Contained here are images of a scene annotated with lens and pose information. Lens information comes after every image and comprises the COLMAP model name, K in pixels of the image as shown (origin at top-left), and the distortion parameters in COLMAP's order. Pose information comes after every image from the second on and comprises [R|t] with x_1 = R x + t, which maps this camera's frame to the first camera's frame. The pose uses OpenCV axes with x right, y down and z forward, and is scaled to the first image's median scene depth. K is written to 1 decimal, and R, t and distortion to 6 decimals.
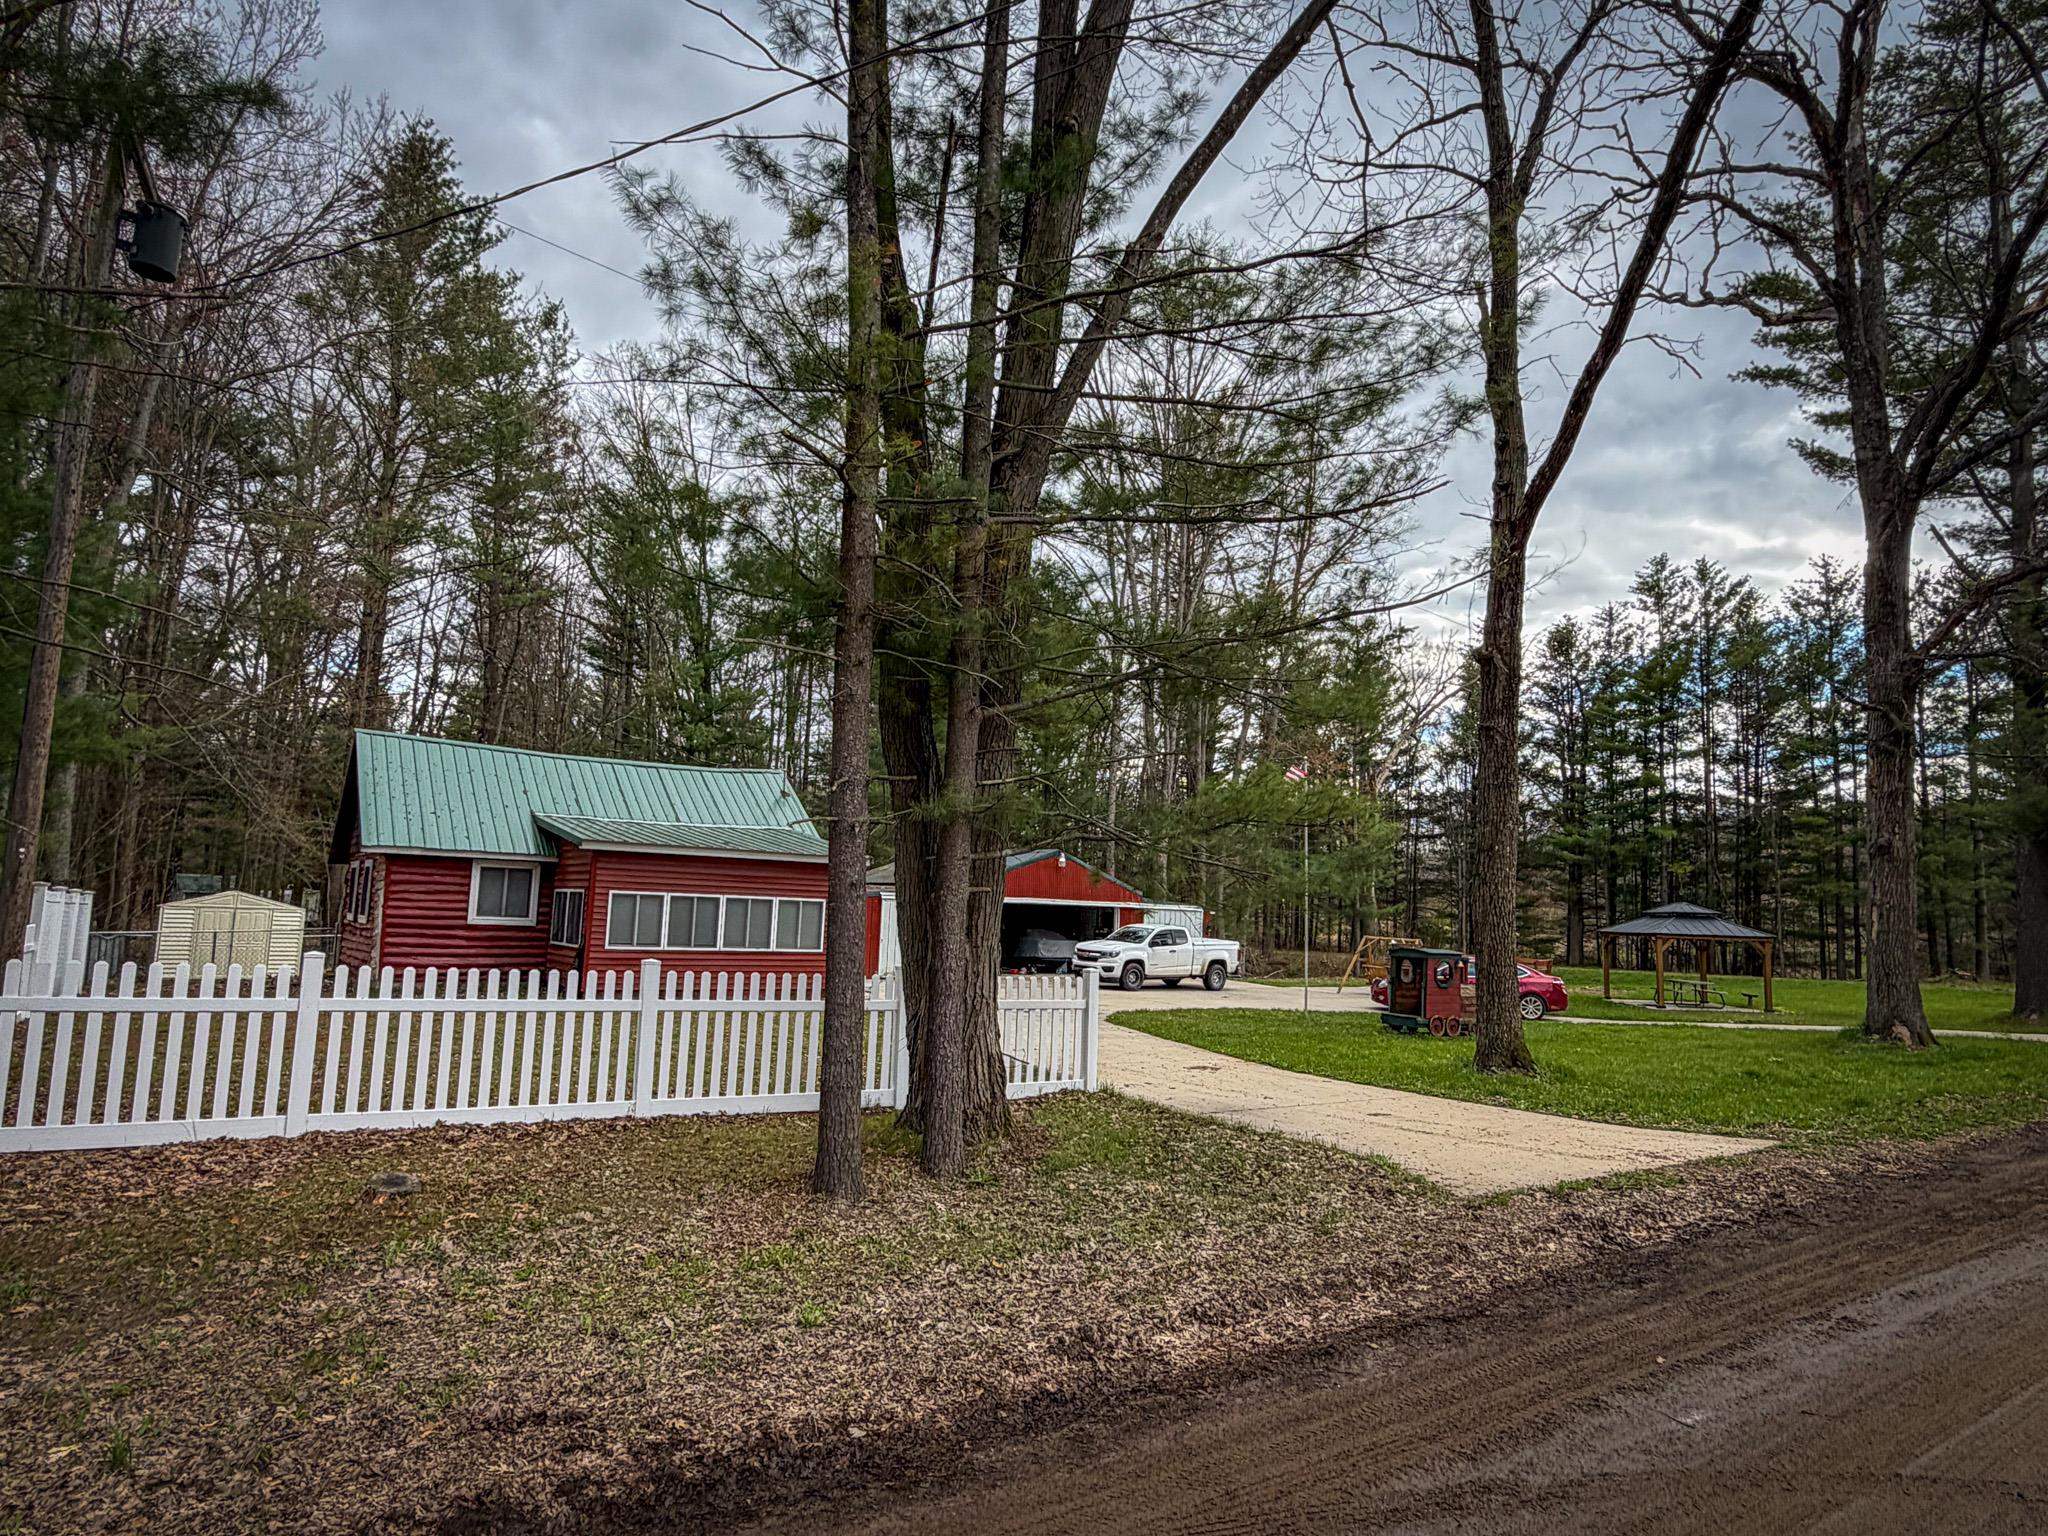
lens RADIAL K [[1167.9, 0, 1017.0], [0, 1167.9, 774.0], [0, 0, 1]] dist [-0.004053, -0.000454]
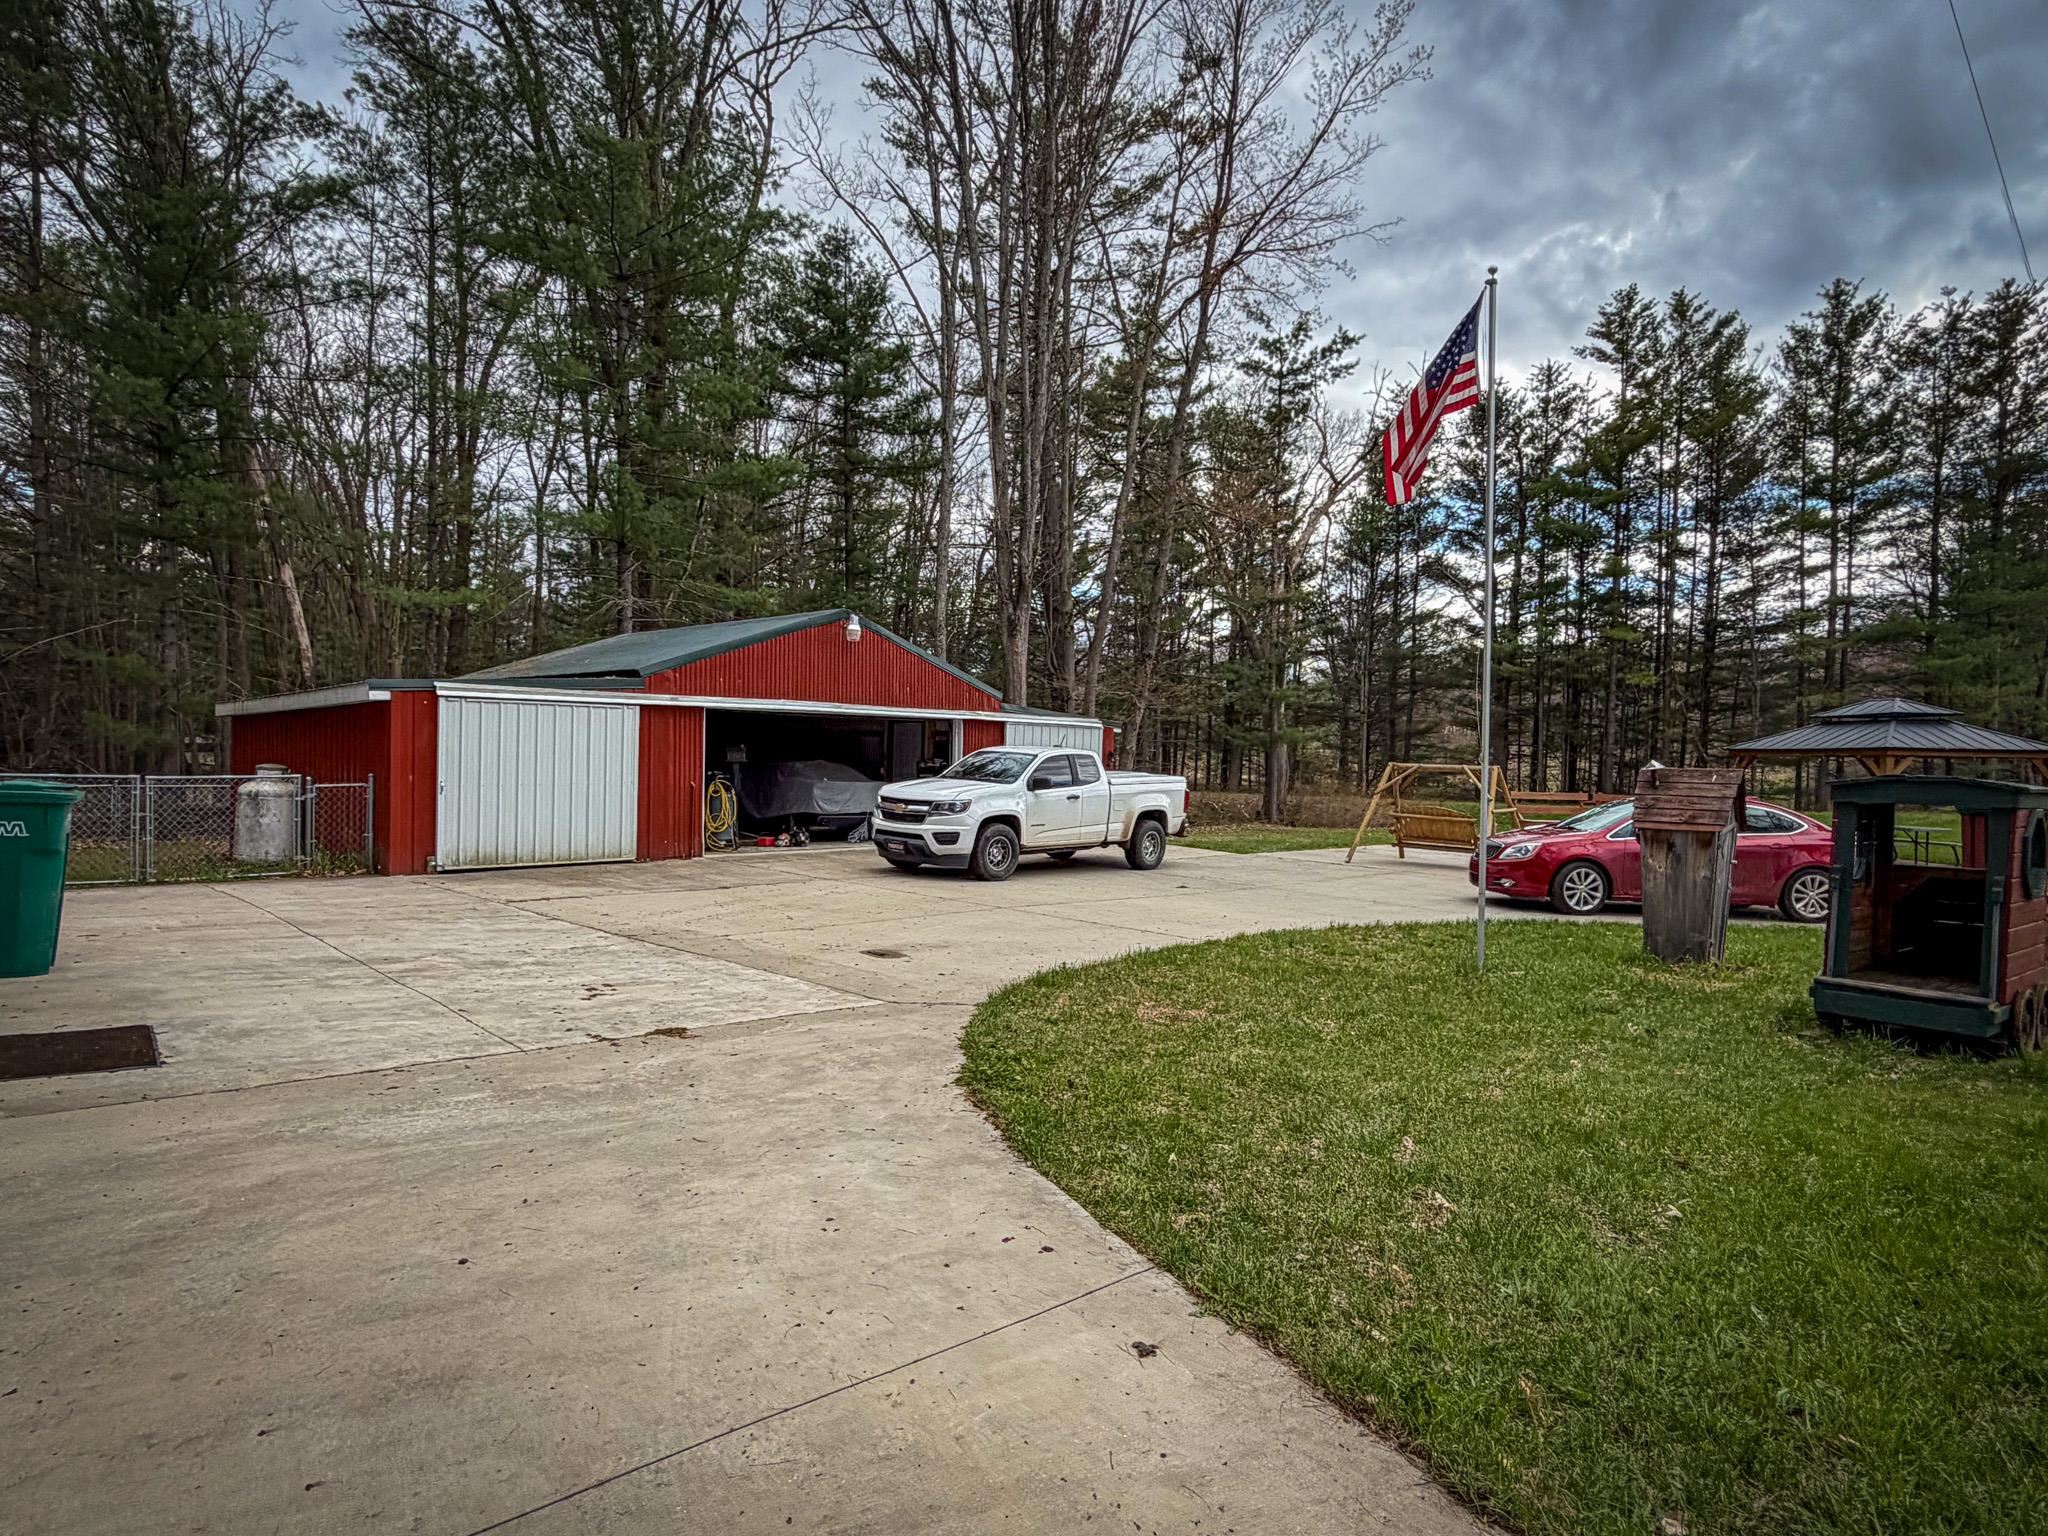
lens RADIAL K [[1167.9, 0, 1009.1], [0, 1167.9, 777.3], [0, 0, 1]] dist [-0.004053, -0.000454]
pose [[0.989487, -0.020918, 0.143099, 0.031405], [0.001753, 0.991146, 0.132762, 0.069832], [-0.144609, -0.131116, 0.980763, 0.466997]]
